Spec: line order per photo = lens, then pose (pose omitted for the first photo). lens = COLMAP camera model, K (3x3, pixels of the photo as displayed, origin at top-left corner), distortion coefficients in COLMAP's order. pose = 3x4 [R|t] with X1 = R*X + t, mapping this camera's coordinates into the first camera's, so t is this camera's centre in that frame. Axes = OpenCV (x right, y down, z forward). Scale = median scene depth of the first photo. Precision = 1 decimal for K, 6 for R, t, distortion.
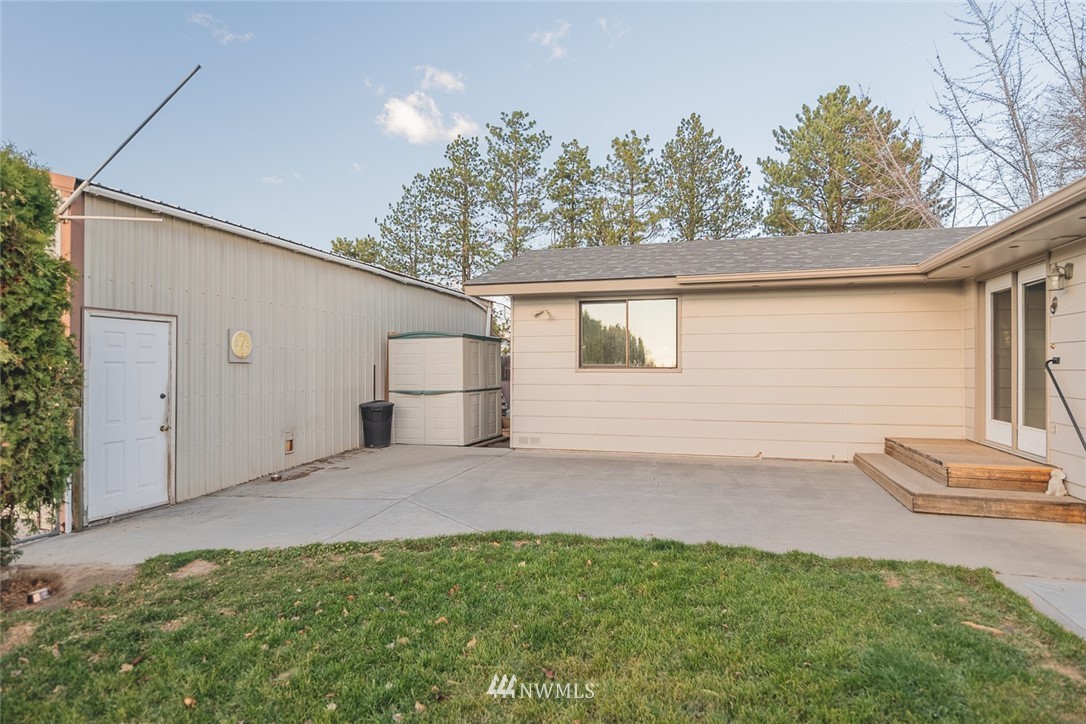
lens RADIAL K [[617.6, 0, 528.9], [0, 617.6, 364.3], [0, 0, 1]] dist [-0.021960, 0.005280]
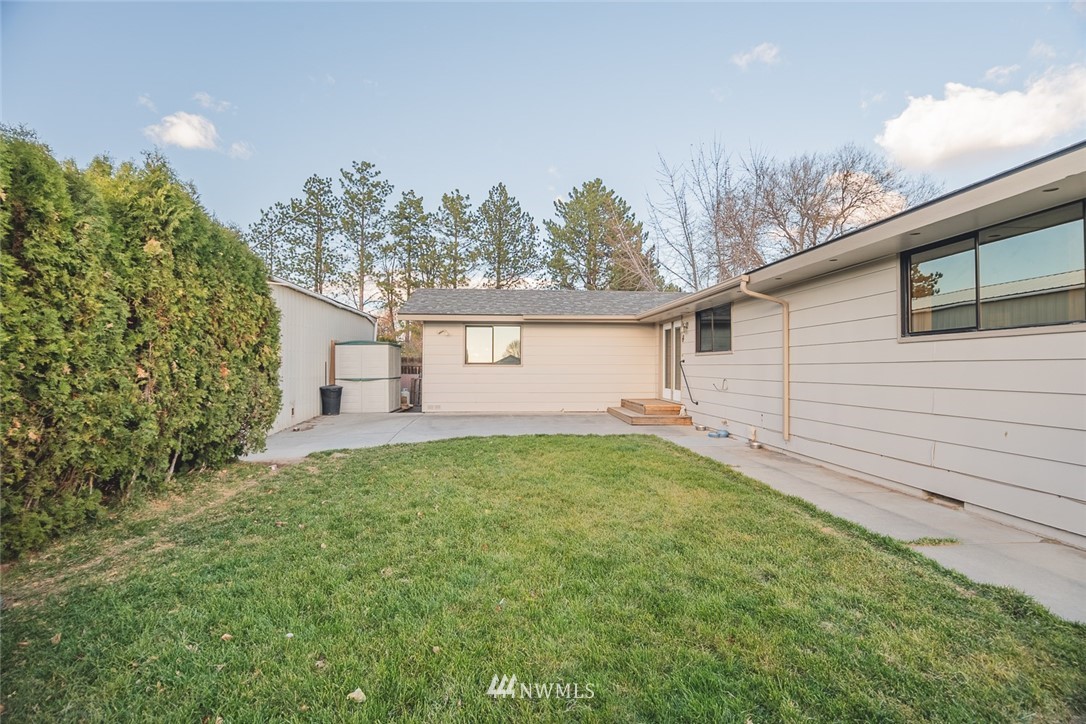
lens RADIAL K [[530.9, 0, 538.8], [0, 530.9, 358.4], [0, 0, 1]] dist [-0.030069, 0.003726]
pose [[0.931740, 0.008909, 0.363016, -0.085757], [-0.005290, 0.999926, -0.010961, 0.001729], [-0.363087, 0.008292, 0.931718, -0.147910]]
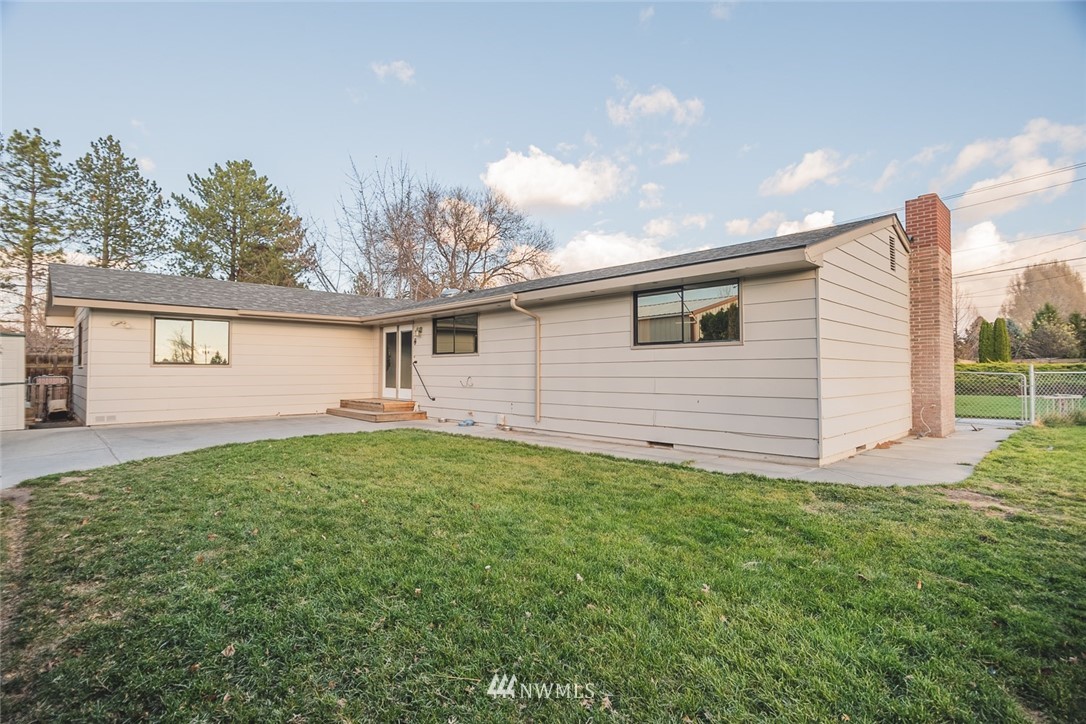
lens RADIAL K [[530.9, 0, 544.0], [0, 530.9, 362.6], [0, 0, 1]] dist [-0.030069, 0.003726]
pose [[0.473756, 0.014266, 0.880540, -0.179140], [-0.004333, 0.999894, -0.013868, 0.004992], [-0.880645, 0.002754, 0.473768, -0.117756]]
